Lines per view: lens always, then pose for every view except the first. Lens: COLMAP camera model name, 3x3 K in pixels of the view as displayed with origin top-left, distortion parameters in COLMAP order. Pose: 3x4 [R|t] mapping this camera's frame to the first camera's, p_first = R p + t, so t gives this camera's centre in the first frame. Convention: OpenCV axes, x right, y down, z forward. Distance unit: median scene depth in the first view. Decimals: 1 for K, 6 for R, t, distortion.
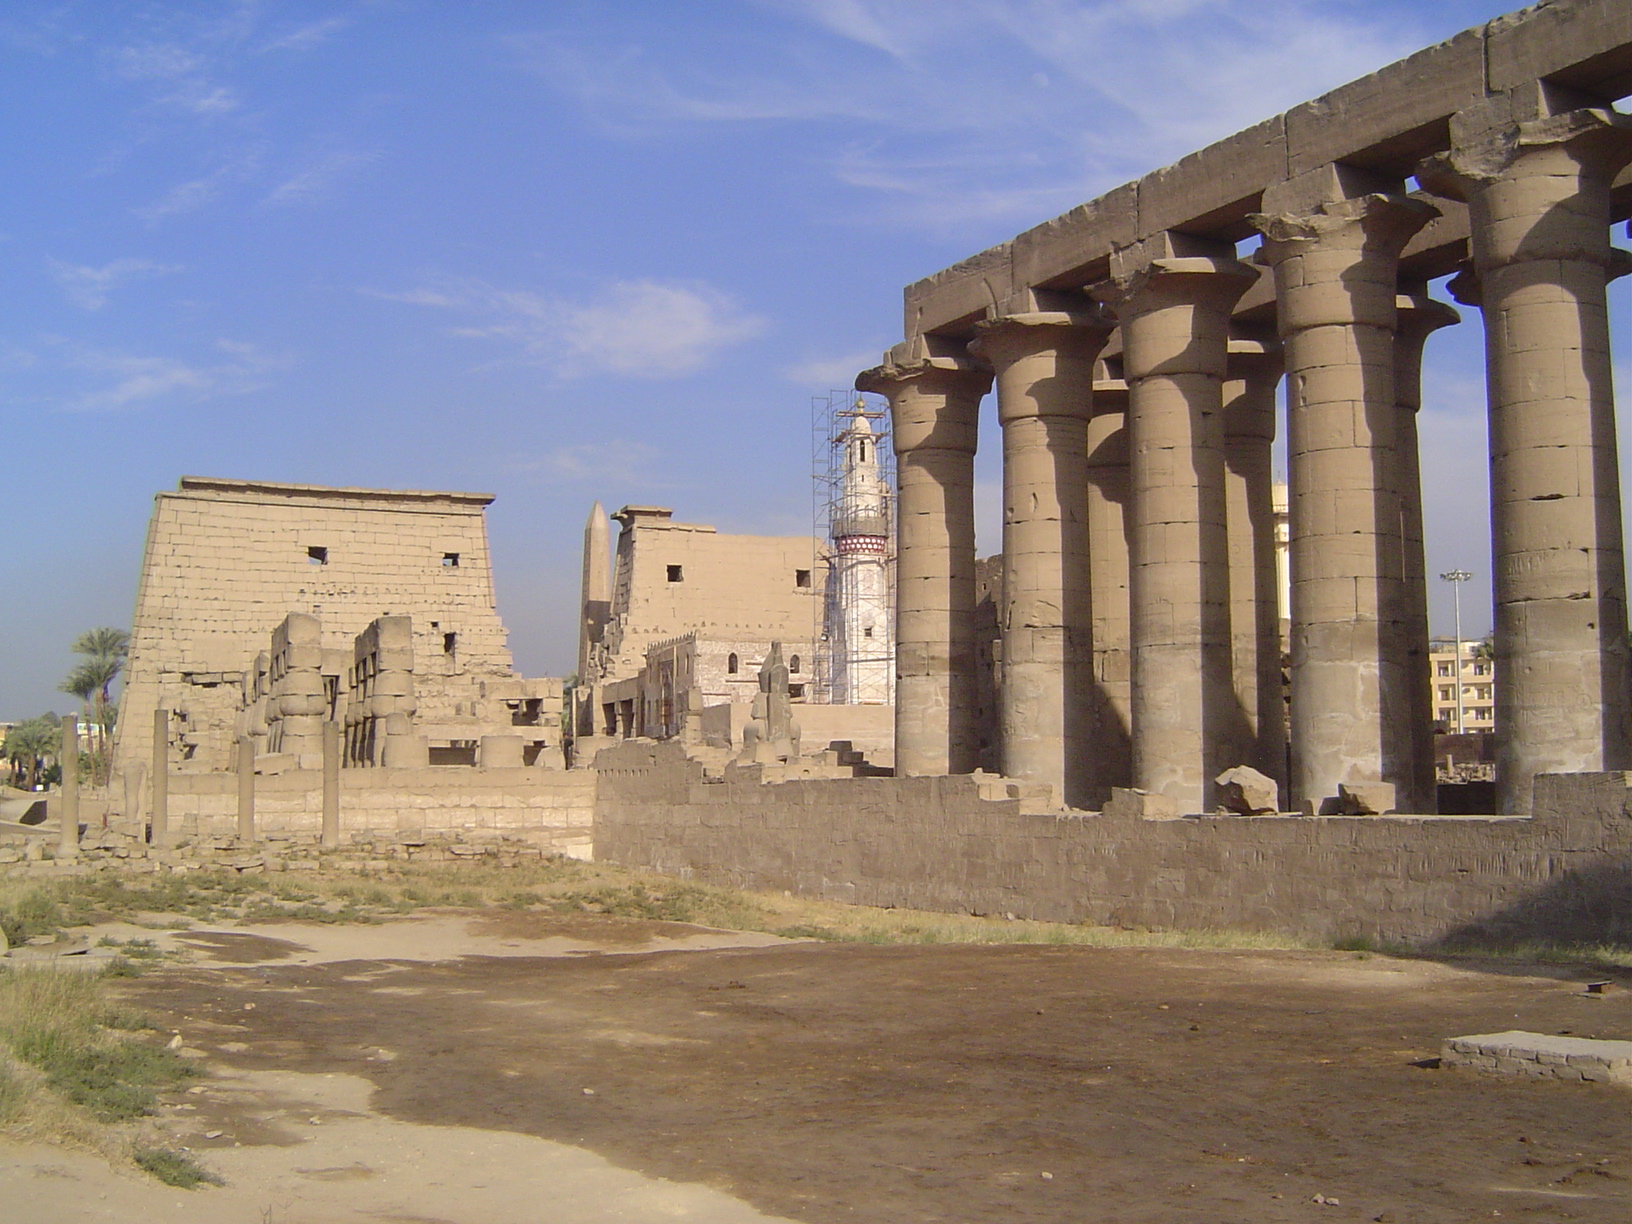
lens RADIAL K [[1869.6, 0, 816.9], [0, 1869.6, 613.2], [0, 0, 1]] dist [-0.104706, 0.000000]
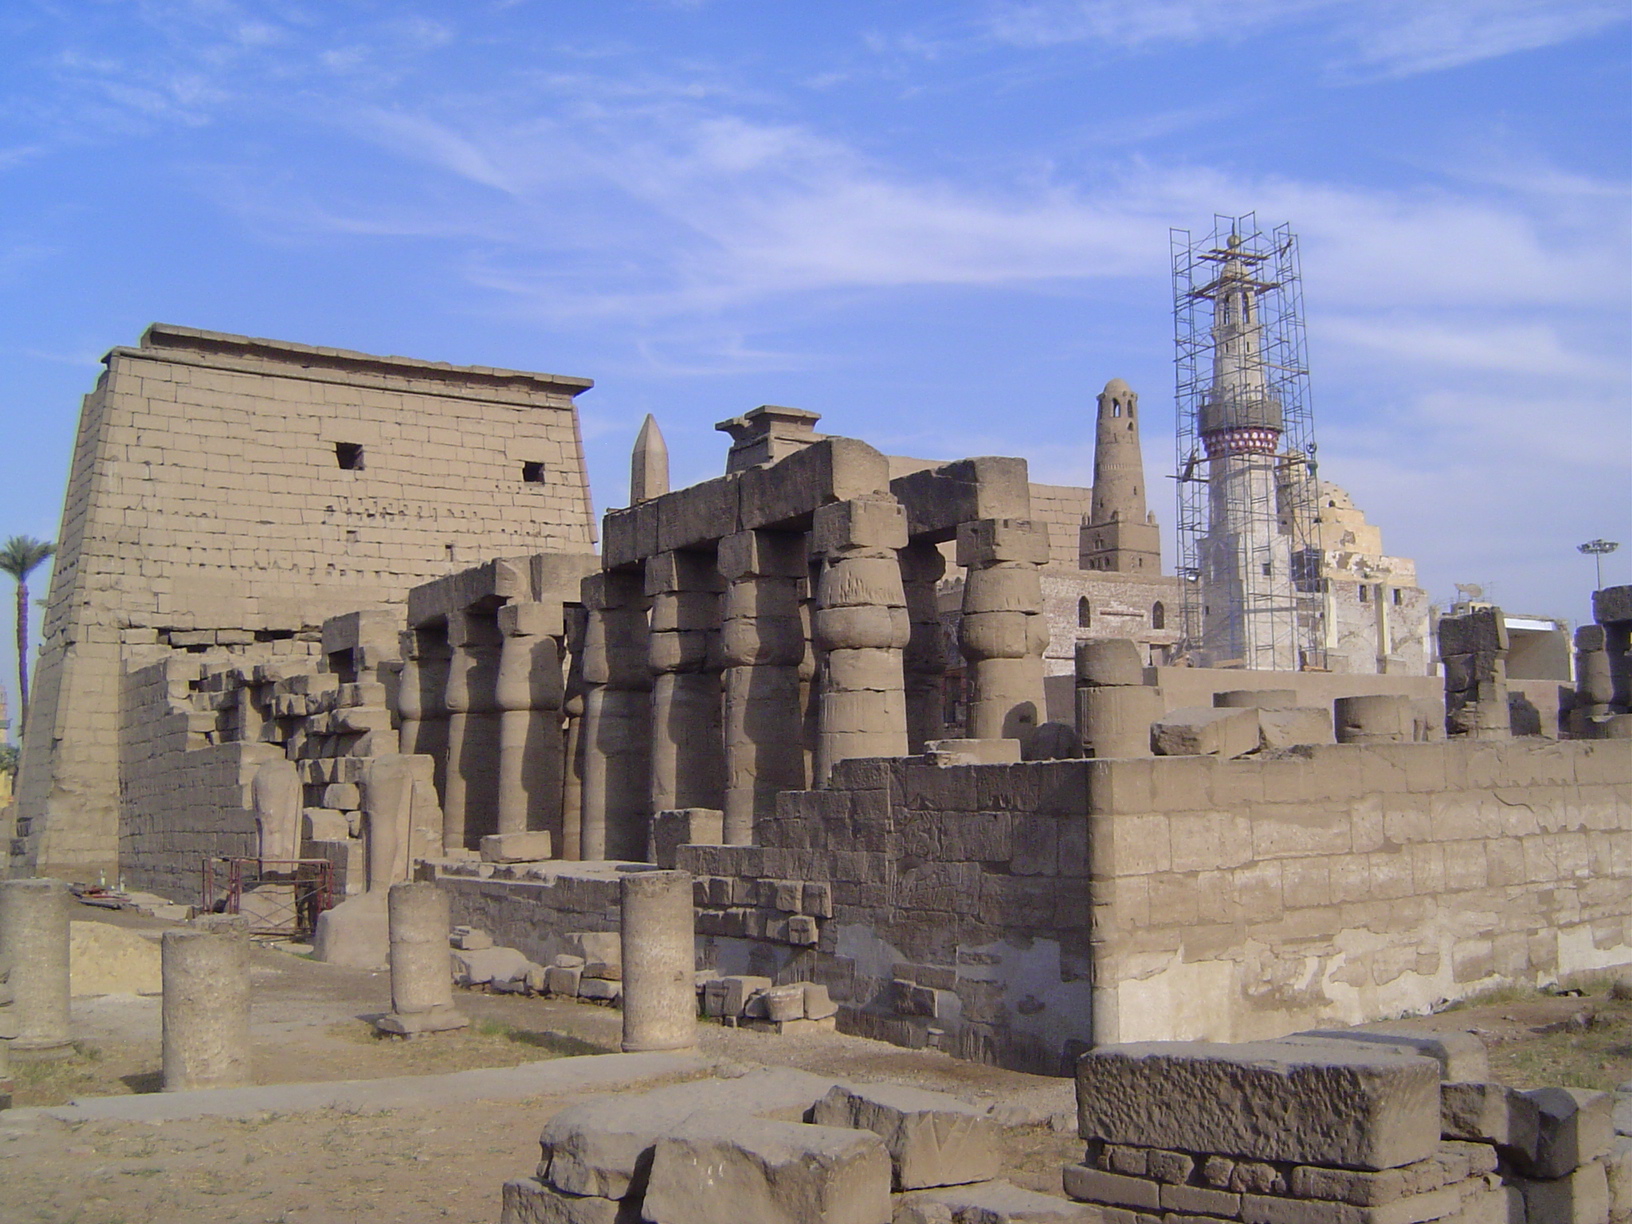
lens RADIAL K [[1869.6, 0, 814.9], [0, 1869.6, 608.9], [0, 0, 1]] dist [-0.104706, 0.000000]
pose [[0.981712, 0.010410, 0.190089, -0.236988], [-0.007990, 0.999877, -0.013496, 0.031665], [-0.190206, 0.011730, 0.981674, 0.326546]]
